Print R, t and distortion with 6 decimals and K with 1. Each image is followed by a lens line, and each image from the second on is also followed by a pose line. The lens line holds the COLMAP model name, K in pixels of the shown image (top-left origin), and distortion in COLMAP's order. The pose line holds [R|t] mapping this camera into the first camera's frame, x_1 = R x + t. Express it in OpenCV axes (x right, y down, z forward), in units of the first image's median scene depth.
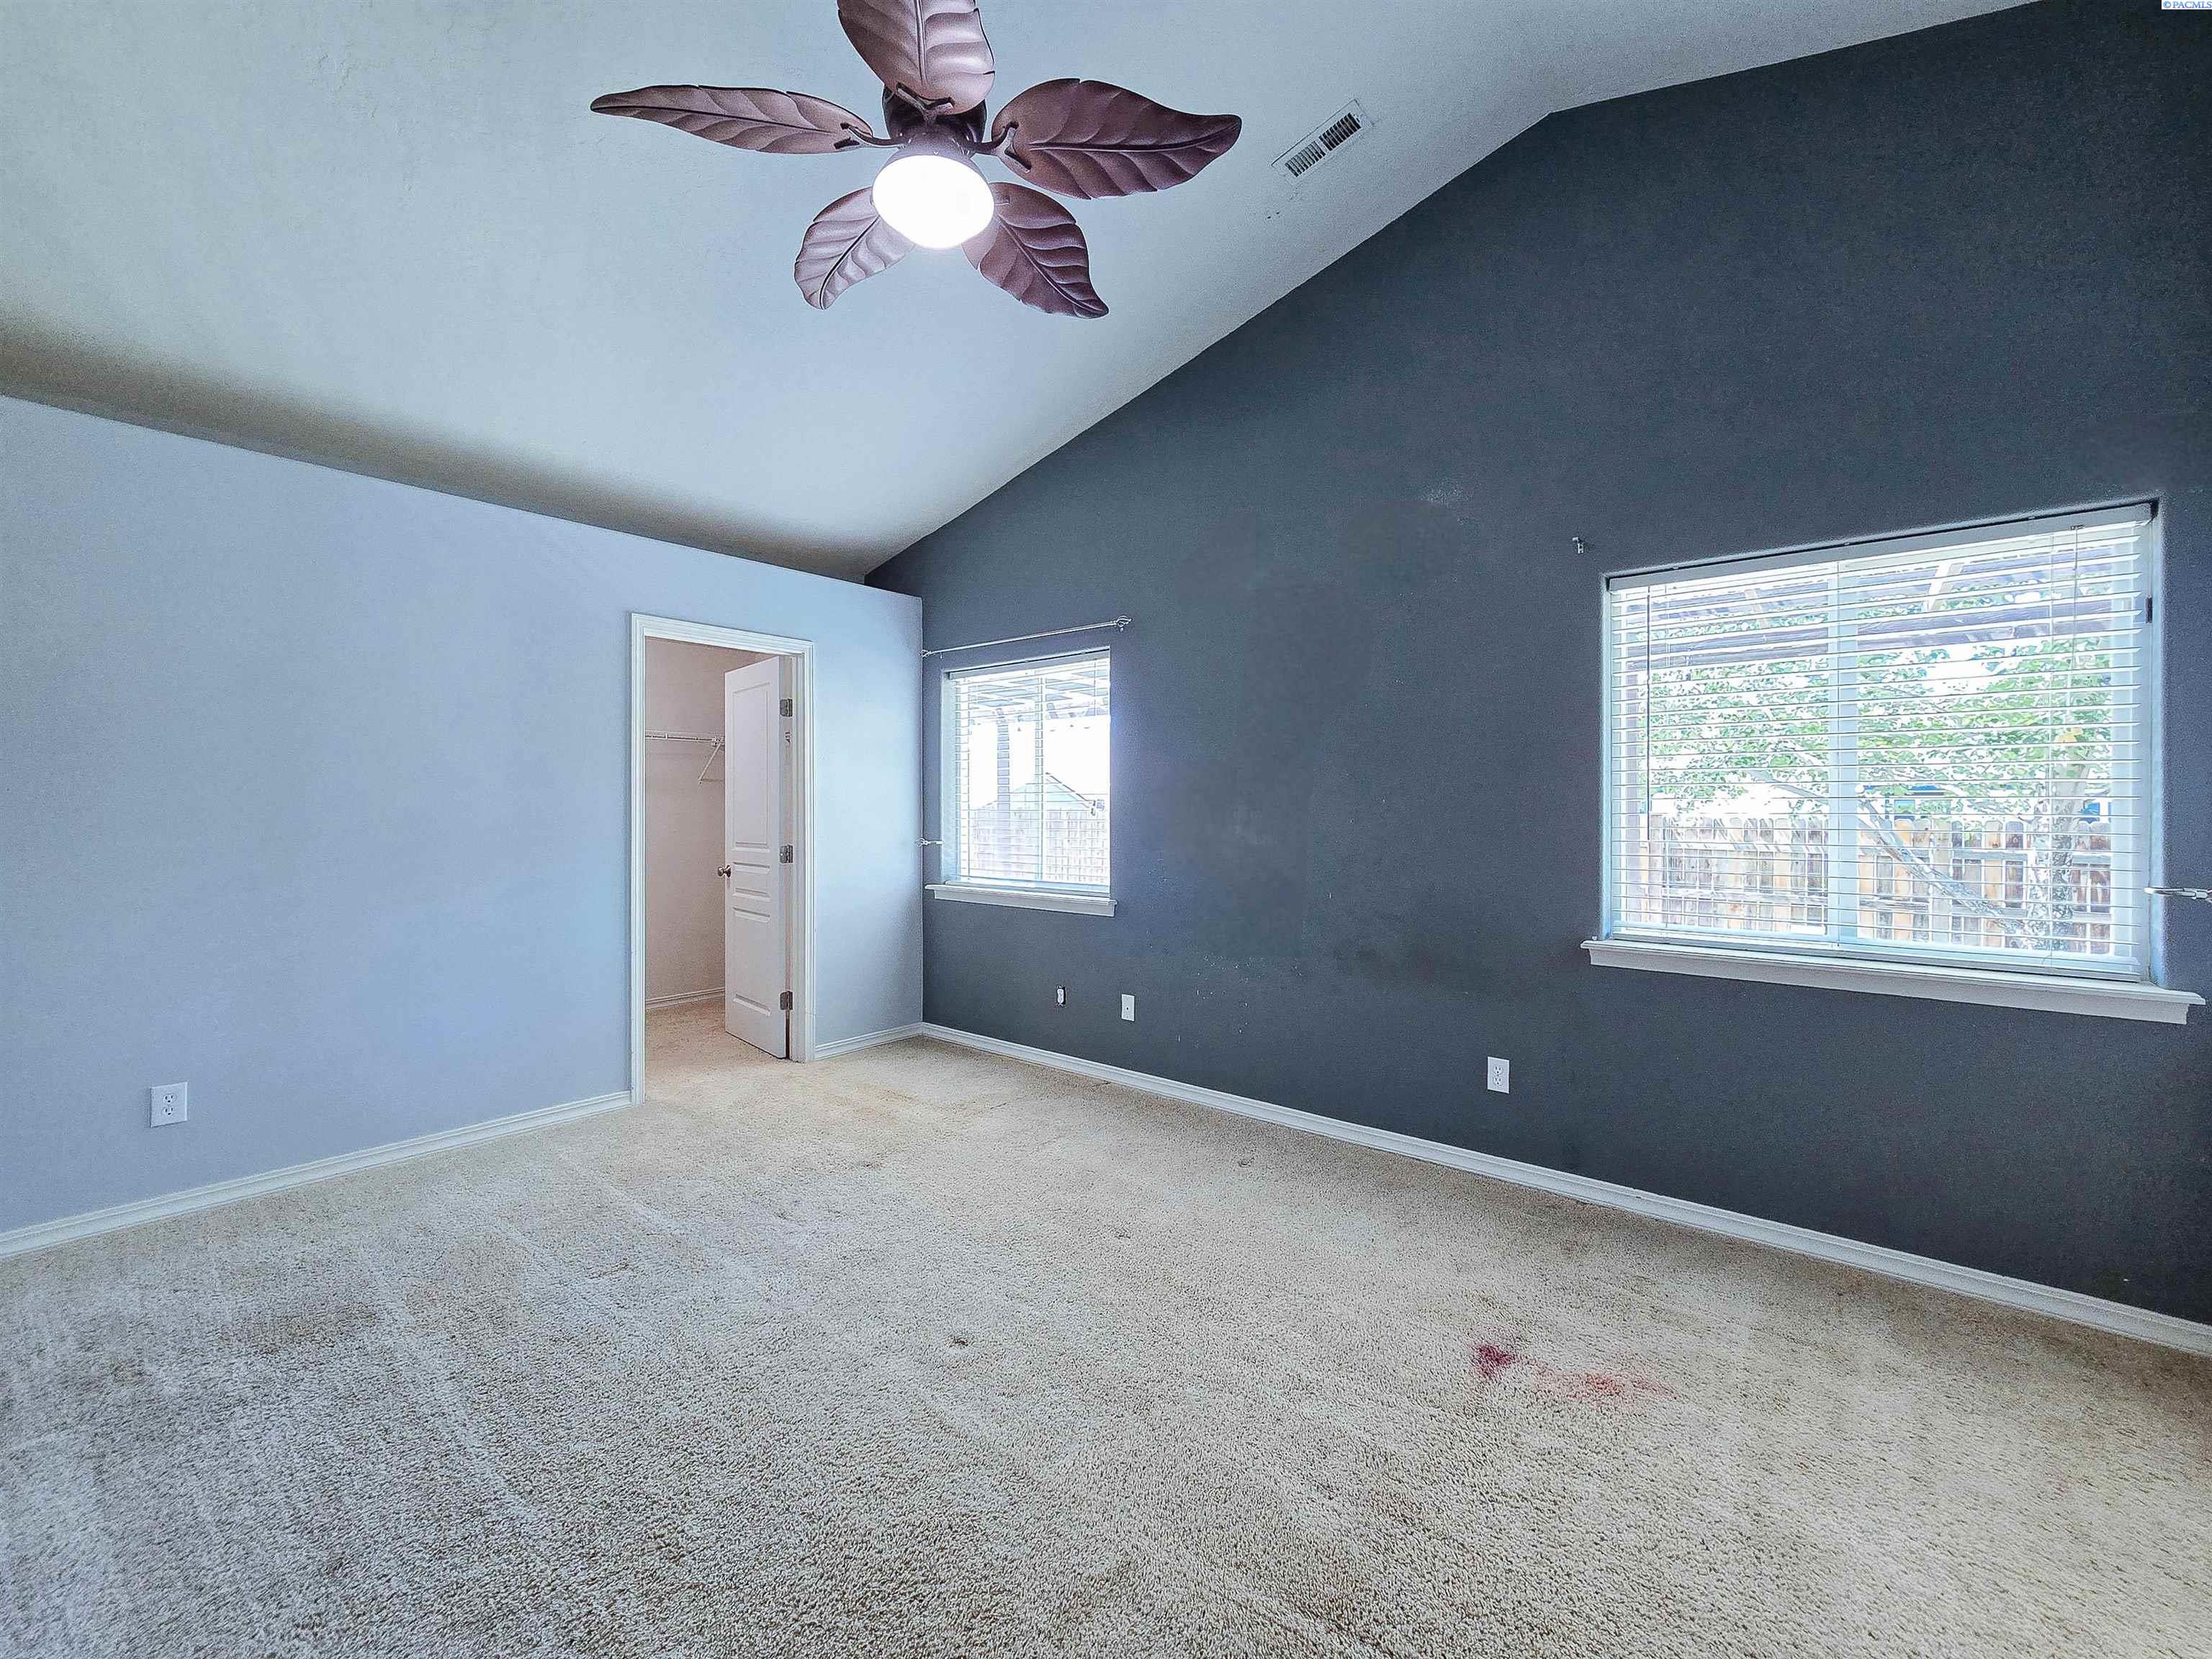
lens RADIAL K [[899.3, 0, 1129.4], [0, 899.3, 806.1], [0, 0, 1]] dist [0.000394, 0.000041]
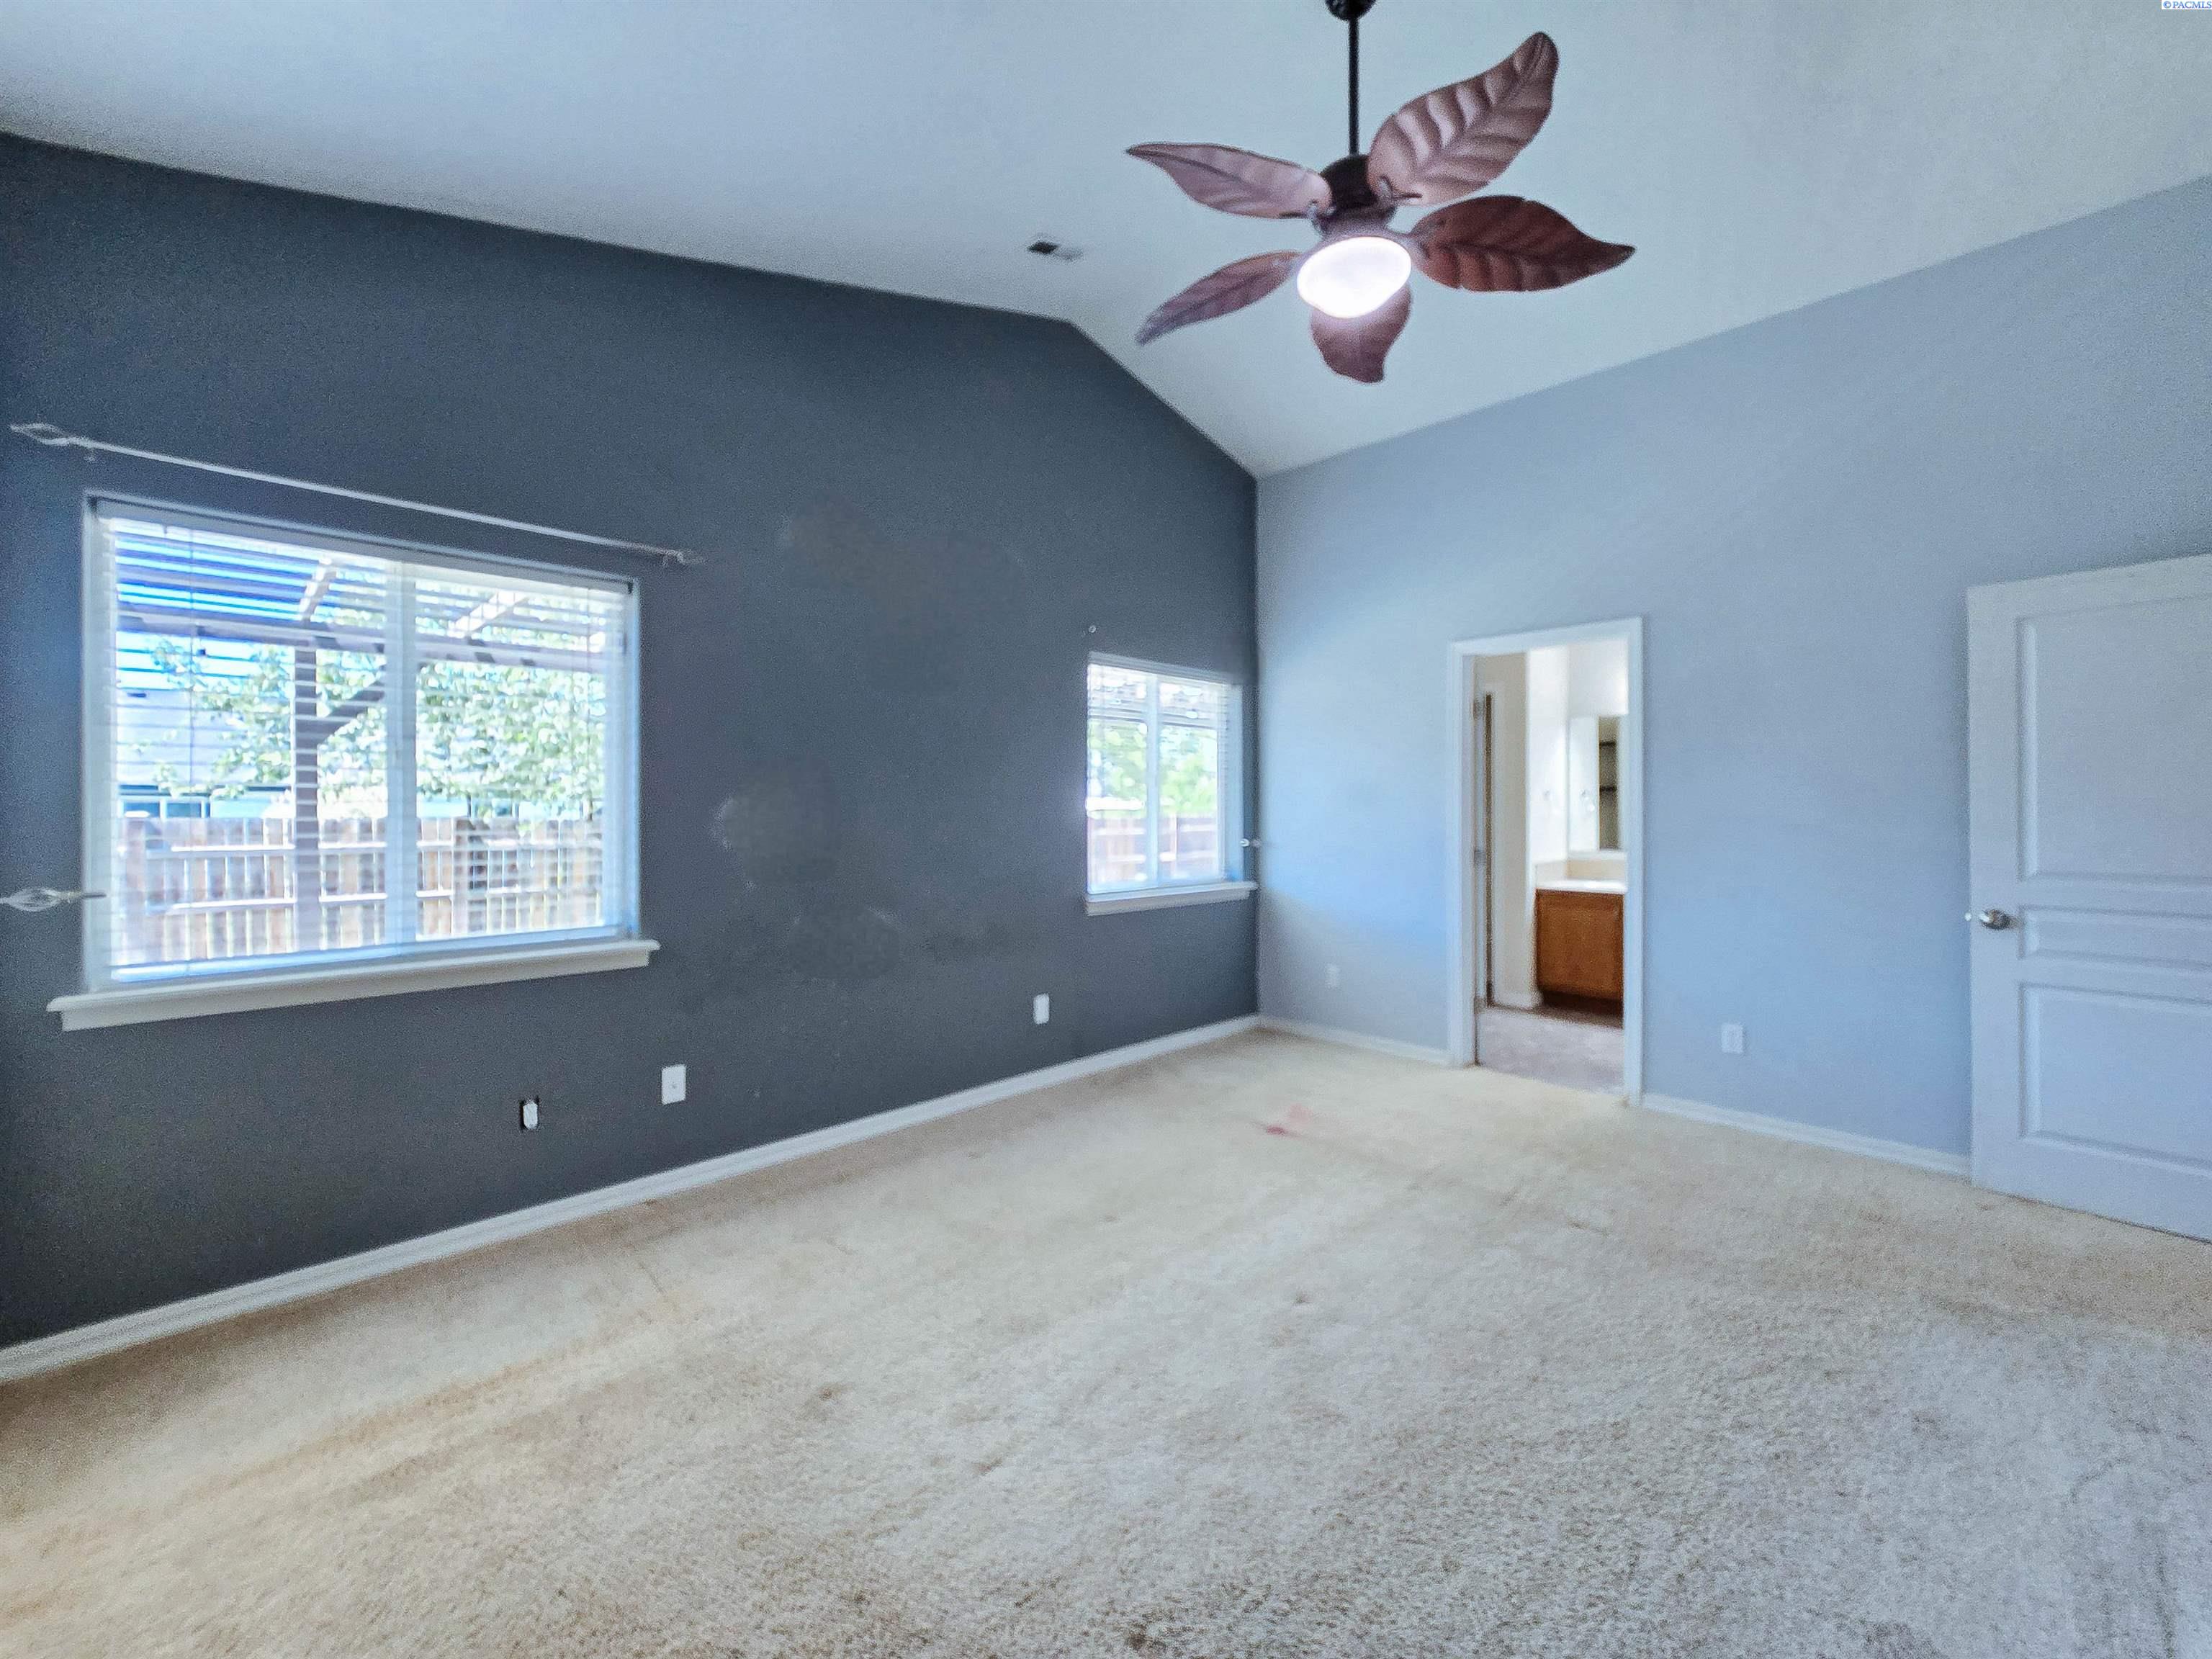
lens RADIAL K [[899.3, 0, 1129.4], [0, 899.3, 806.1], [0, 0, 1]] dist [0.000394, 0.000041]
pose [[0.113029, 0.002482, 0.993589, -0.642494], [0.001276, 0.999996, -0.002643, 0.002969], [-0.993591, 0.001566, 0.113025, 0.532571]]
